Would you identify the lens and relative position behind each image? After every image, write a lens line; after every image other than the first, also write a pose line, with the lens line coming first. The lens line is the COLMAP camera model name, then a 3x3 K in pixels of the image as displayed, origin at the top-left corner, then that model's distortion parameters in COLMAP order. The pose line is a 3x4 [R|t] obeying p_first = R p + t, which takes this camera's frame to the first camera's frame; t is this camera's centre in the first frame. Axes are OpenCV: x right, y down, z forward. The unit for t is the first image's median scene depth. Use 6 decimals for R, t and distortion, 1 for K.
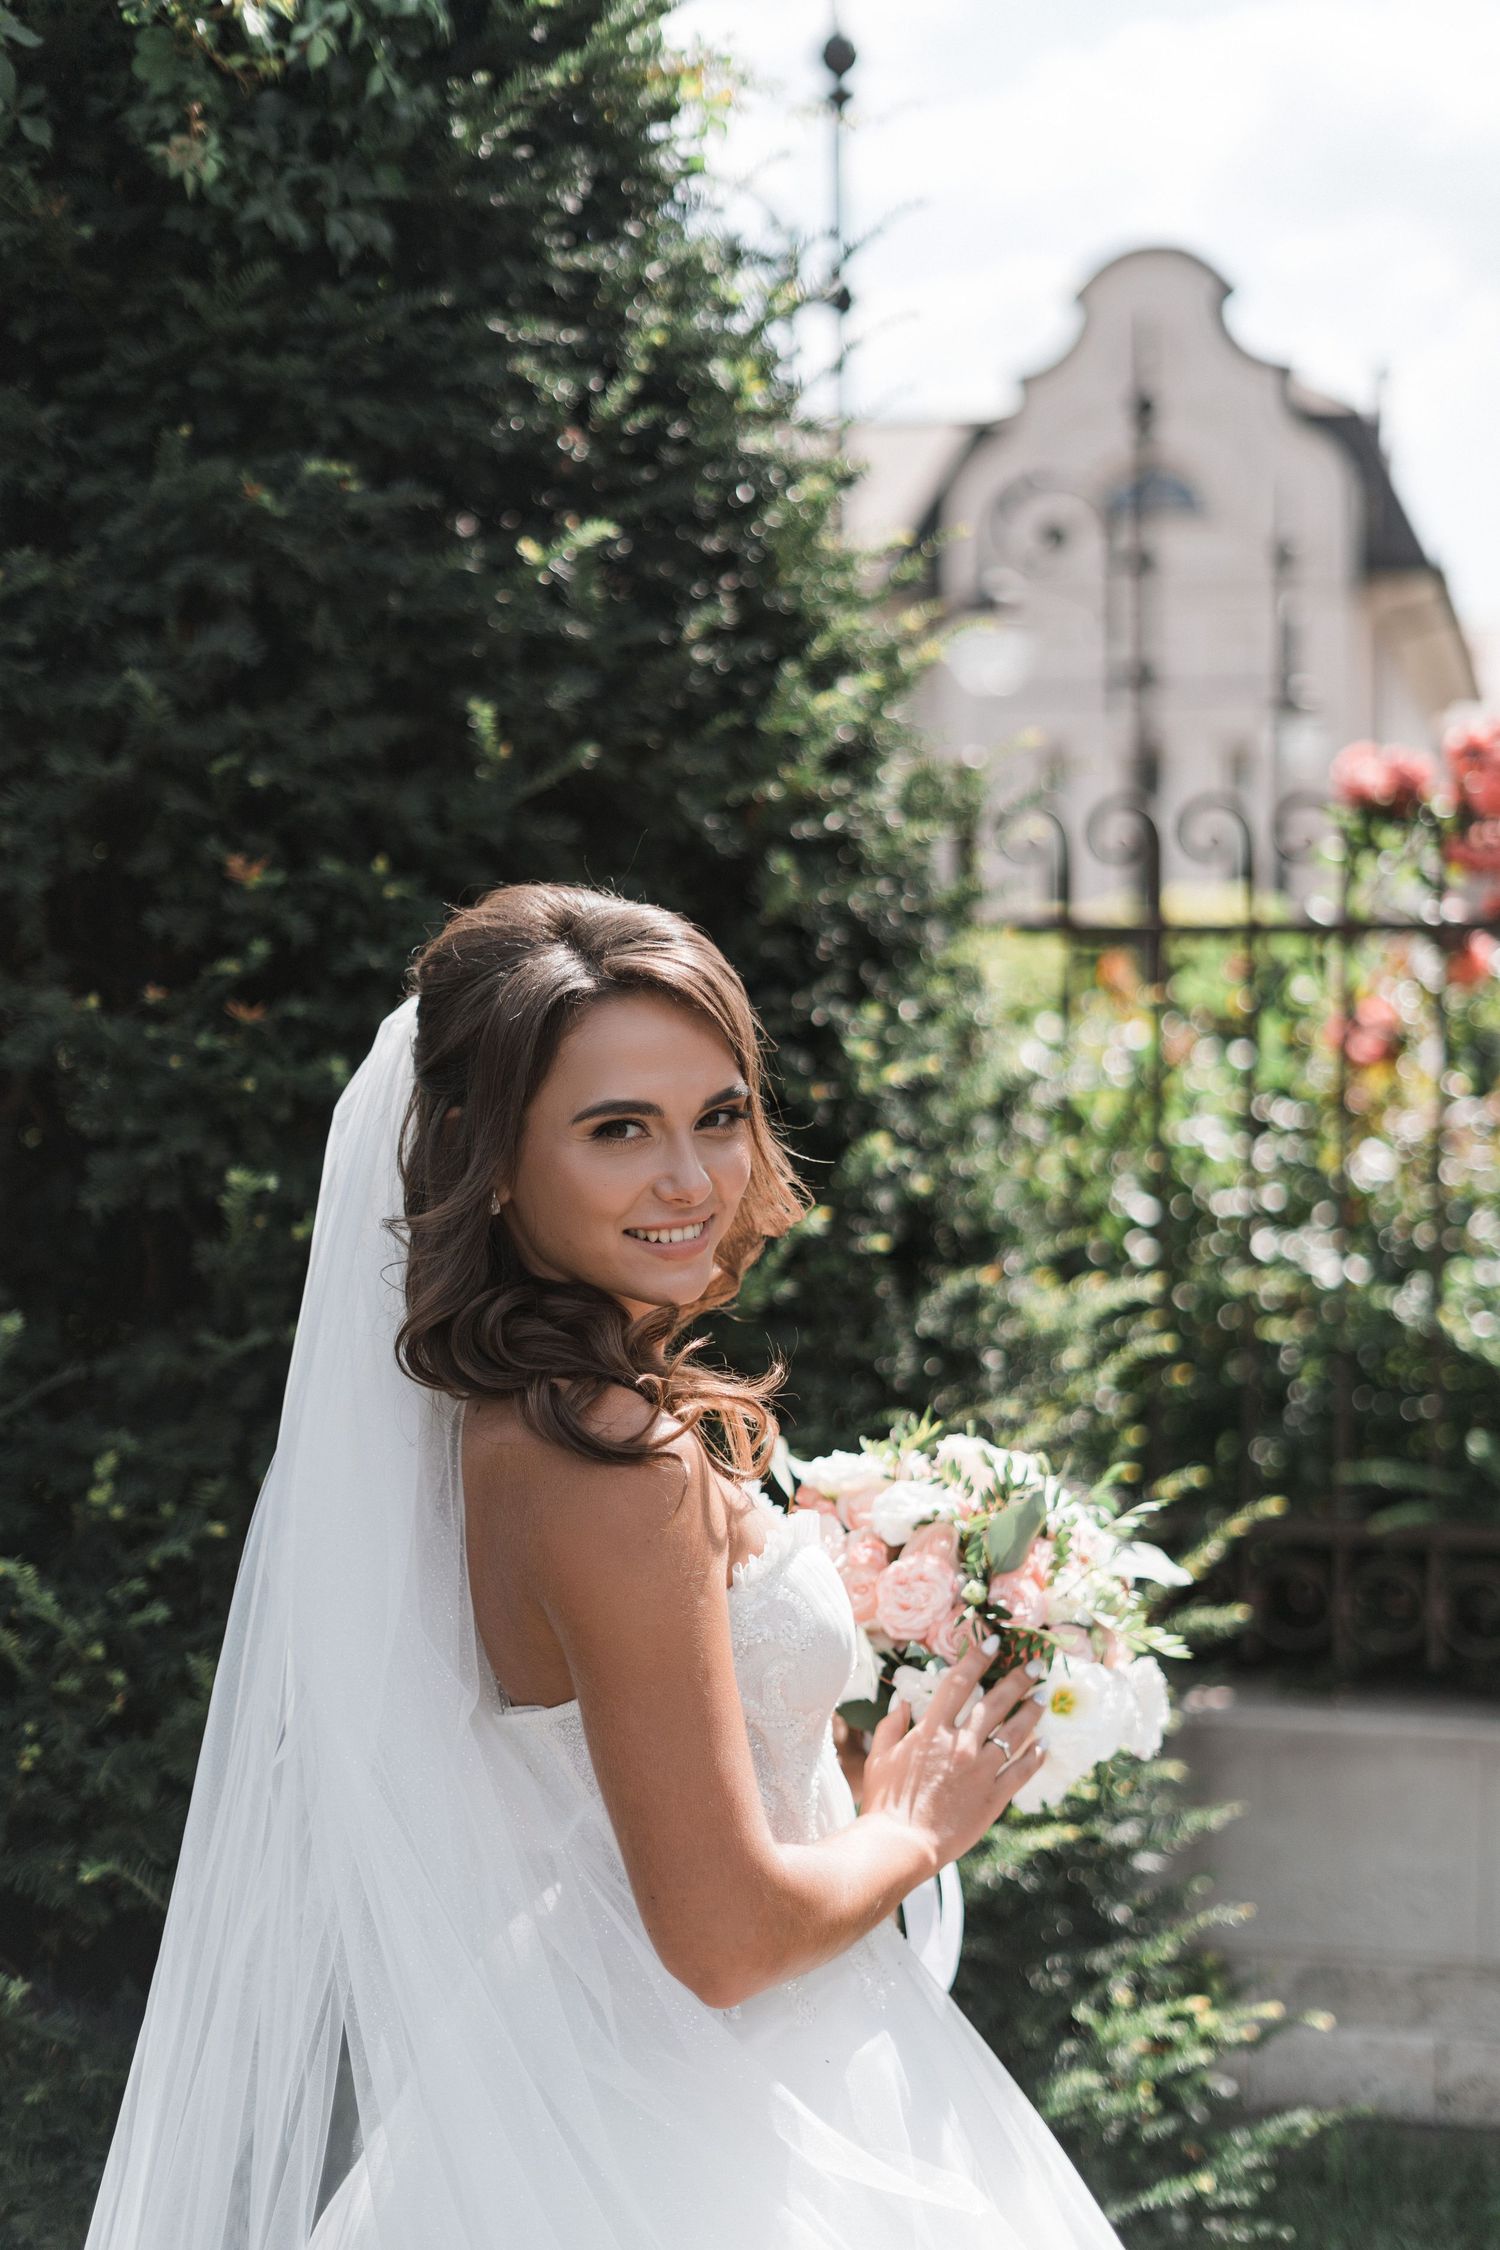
lens RADIAL K [[3359.1, 0, 702.0], [0, 3359.1, 1155.4], [0, 0, 1]] dist [0.051168, -0.218856]
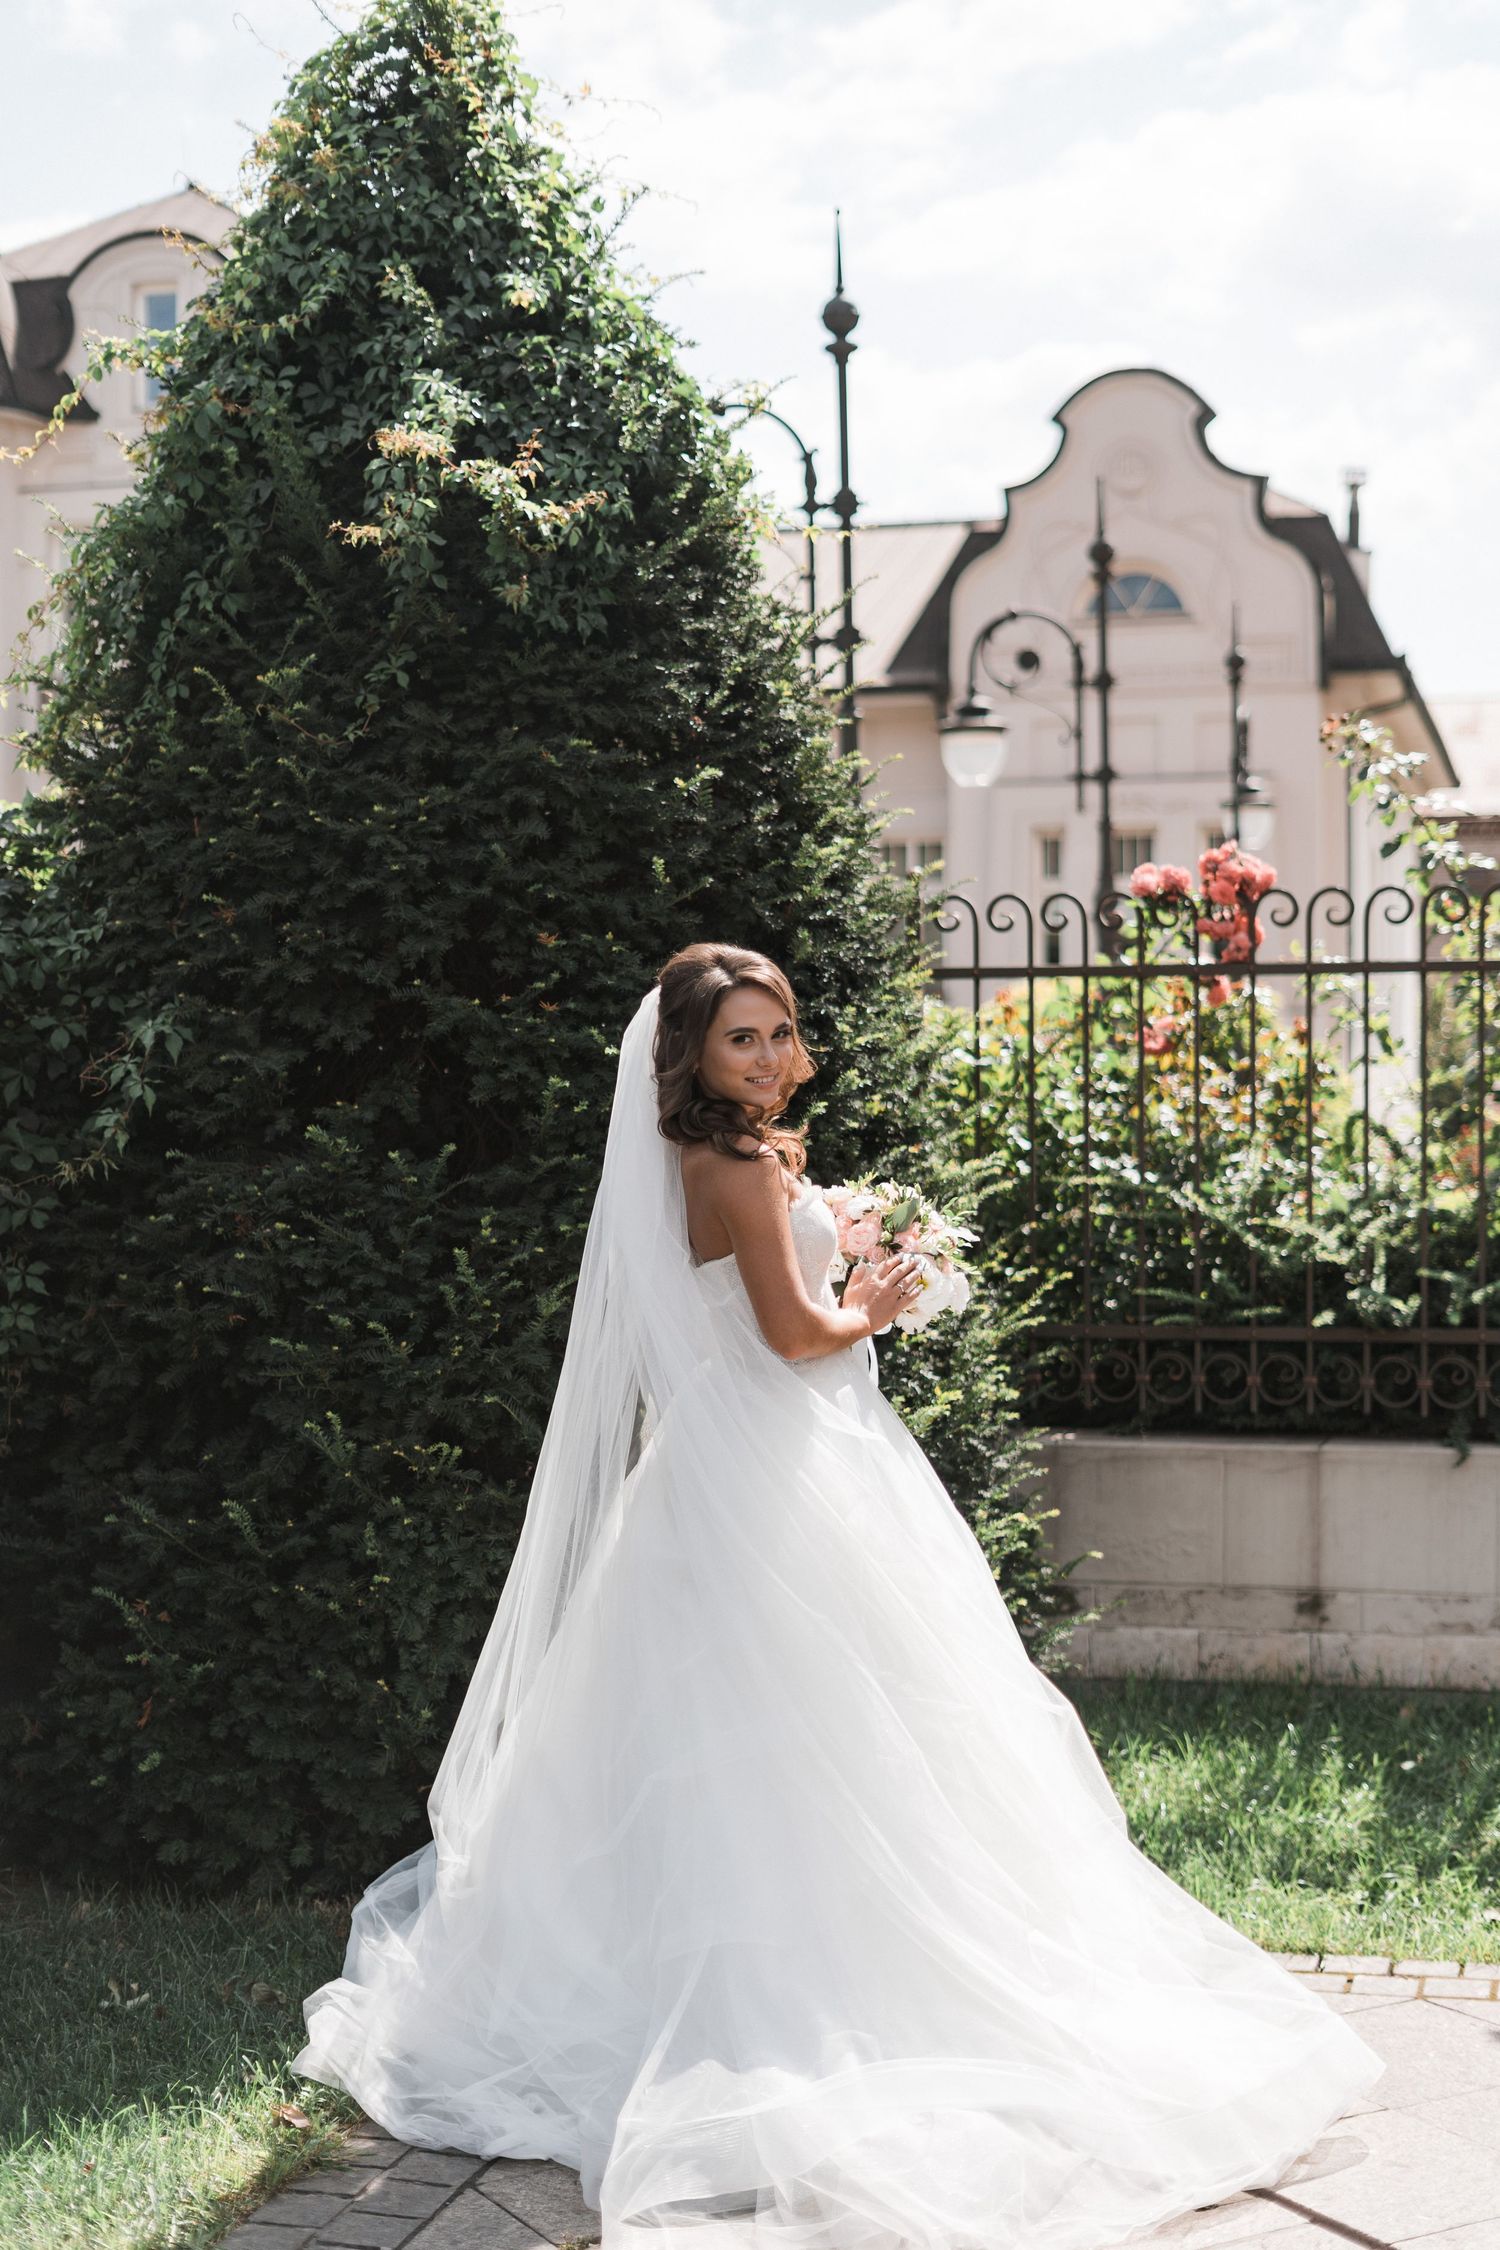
lens RADIAL K [[3307.2, 0, 750.0], [0, 3307.2, 1125.0], [0, 0, 1]] dist [0.007205, 0.040715]
pose [[0.999949, -0.005751, 0.008327, -0.026052], [0.005987, 0.999572, -0.028624, 0.085451], [-0.008159, 0.028672, 0.999556, -0.995431]]
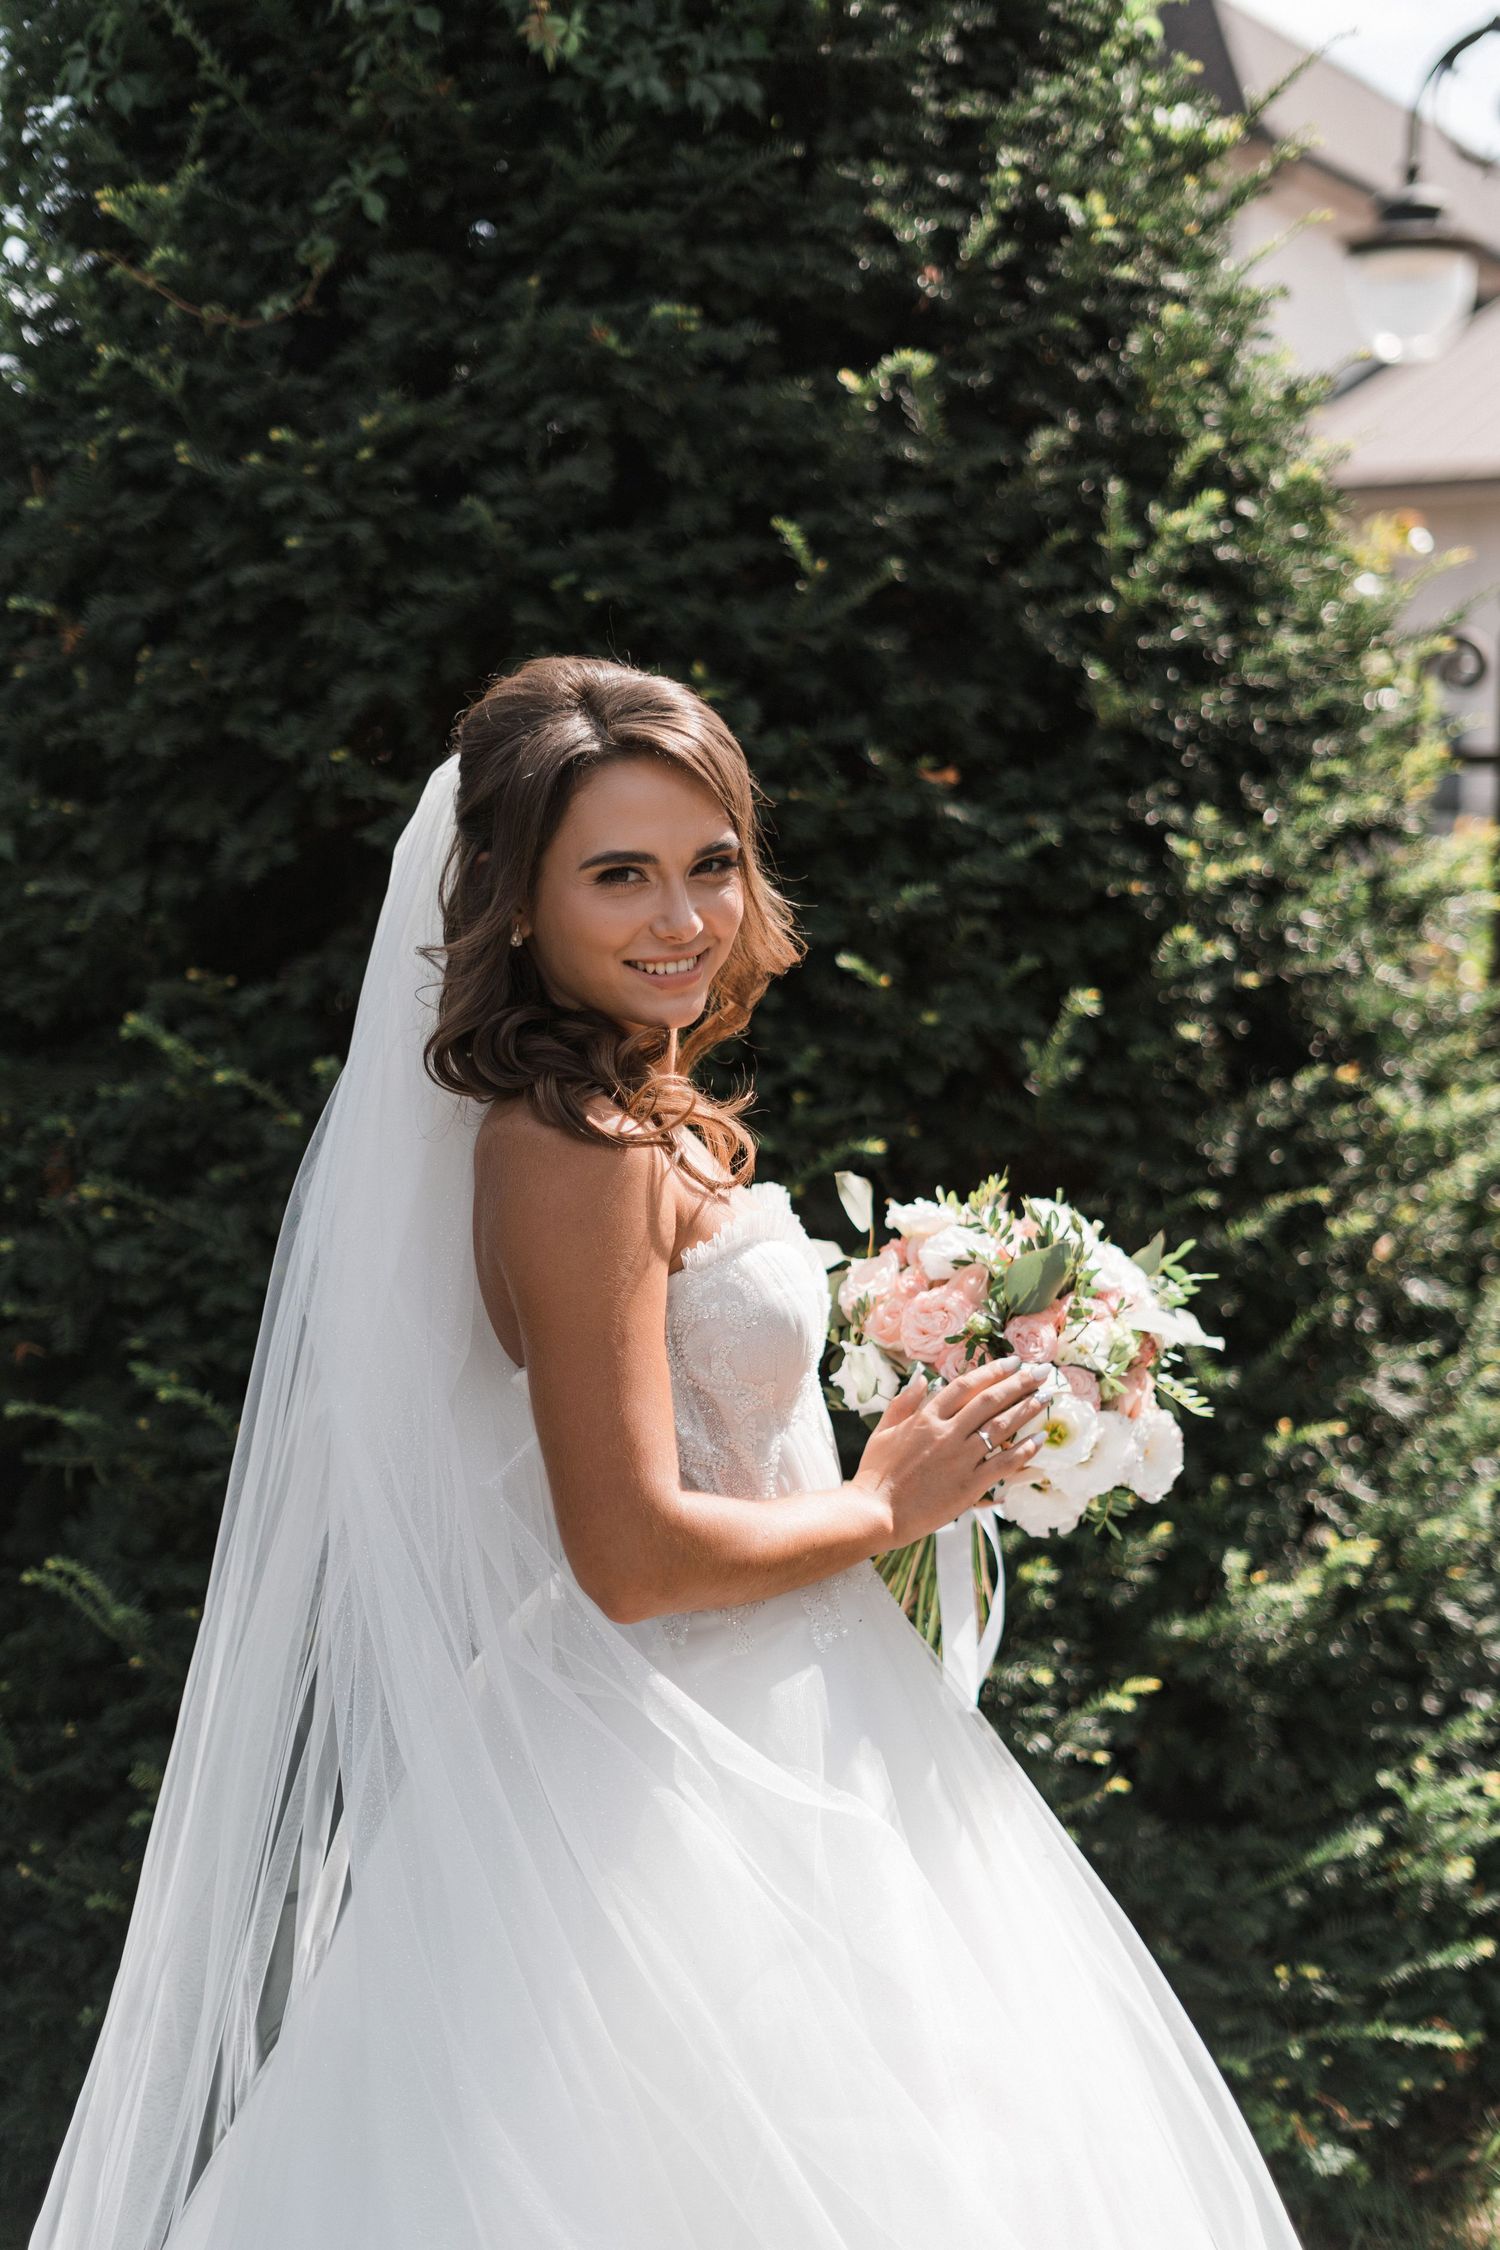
lens RADIAL K [[3359.1, 0, 702.0], [0, 3359.1, 1155.4], [0, 0, 1]] dist [0.051168, -0.218856]
pose [[0.960383, 0.032089, -0.276829, 0.210323], [-0.021808, 0.998956, 0.040139, 0.027228], [0.277828, -0.032512, 0.960080, -0.063875]]
